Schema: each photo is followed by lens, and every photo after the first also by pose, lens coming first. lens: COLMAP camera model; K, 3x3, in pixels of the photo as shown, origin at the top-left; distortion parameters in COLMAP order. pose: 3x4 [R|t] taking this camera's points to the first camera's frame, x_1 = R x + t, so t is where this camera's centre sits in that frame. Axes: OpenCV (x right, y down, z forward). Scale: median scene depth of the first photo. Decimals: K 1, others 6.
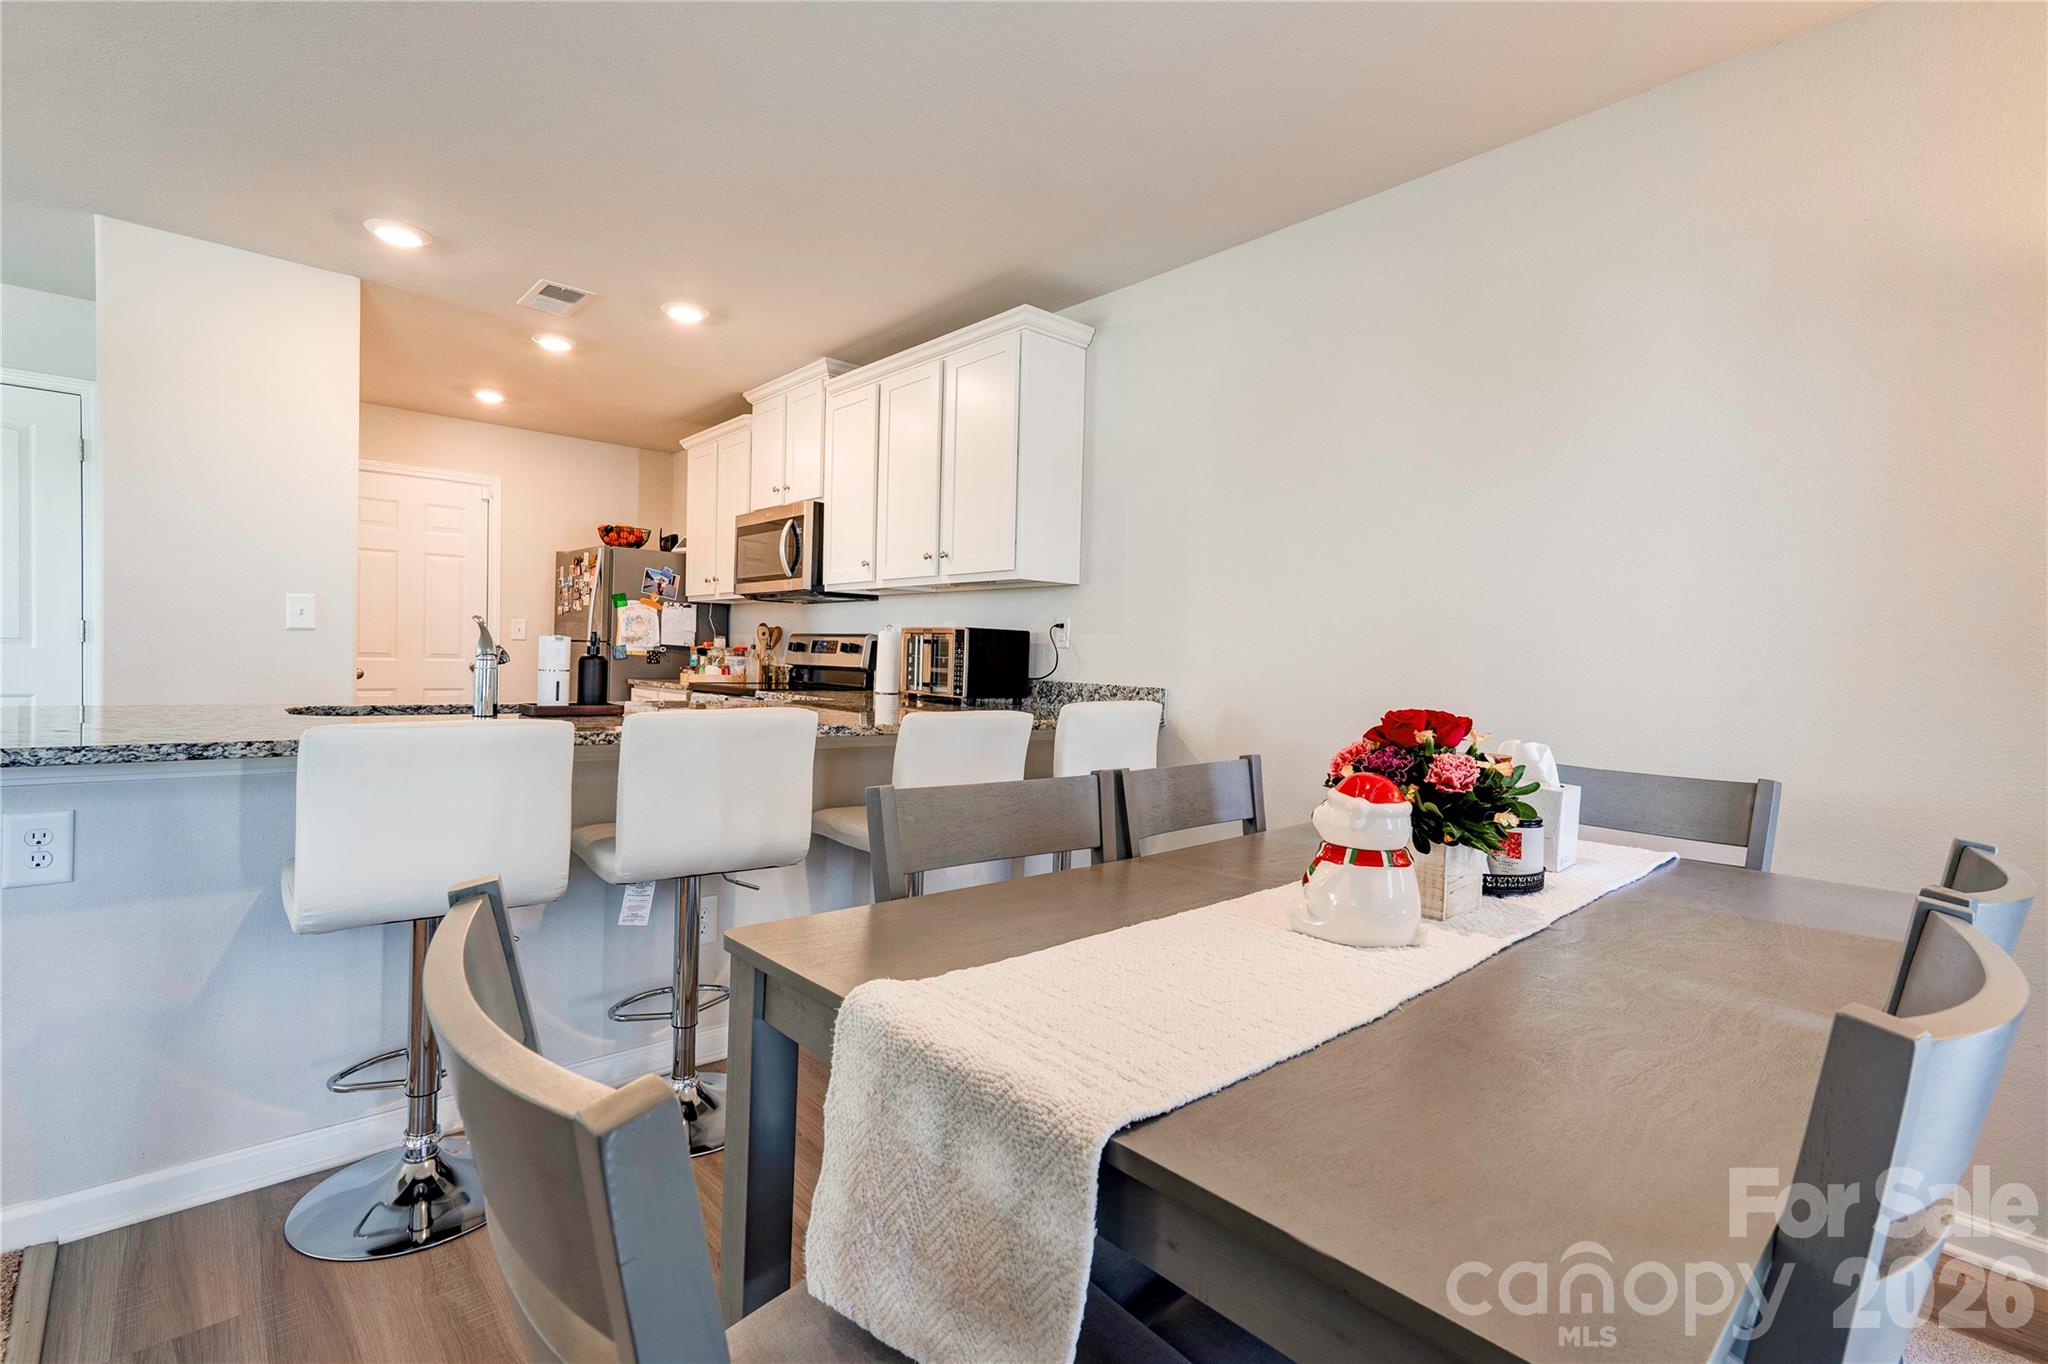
lens RADIAL K [[924.8, 0, 1019.8], [0, 924.8, 685.3], [0, 0, 1]] dist [0.004041, 0.005347]
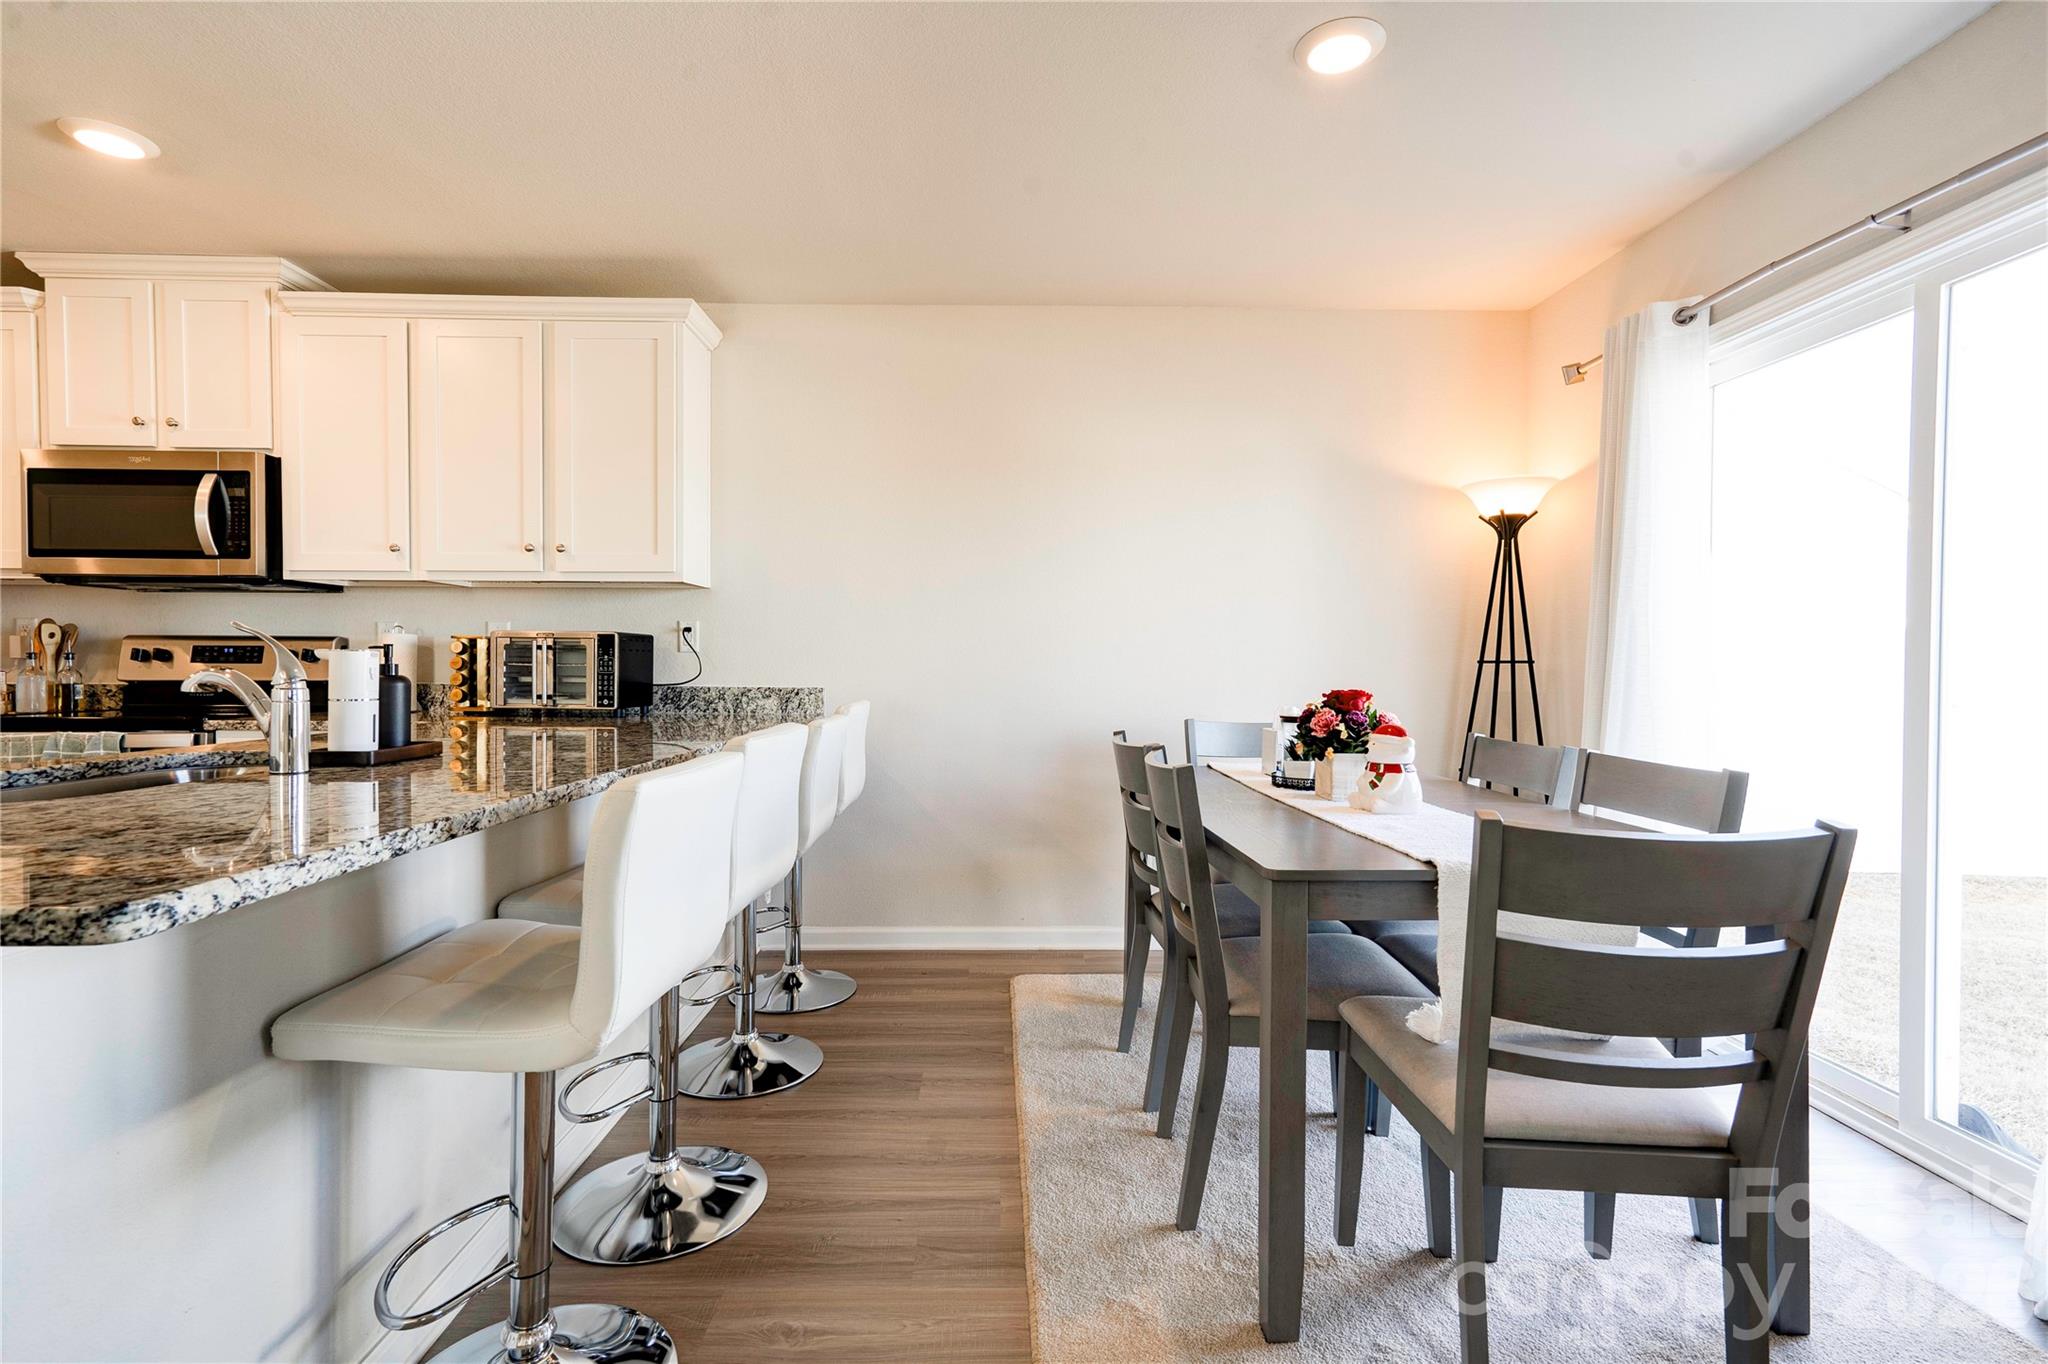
lens RADIAL K [[924.8, 0, 1018.7], [0, 924.8, 679.1], [0, 0, 1]] dist [0.004041, 0.005347]
pose [[0.658411, -0.039813, 0.751605, -0.400995], [0.038392, 0.999077, 0.019290, -0.015389], [-0.751678, 0.016155, 0.659332, 0.085123]]
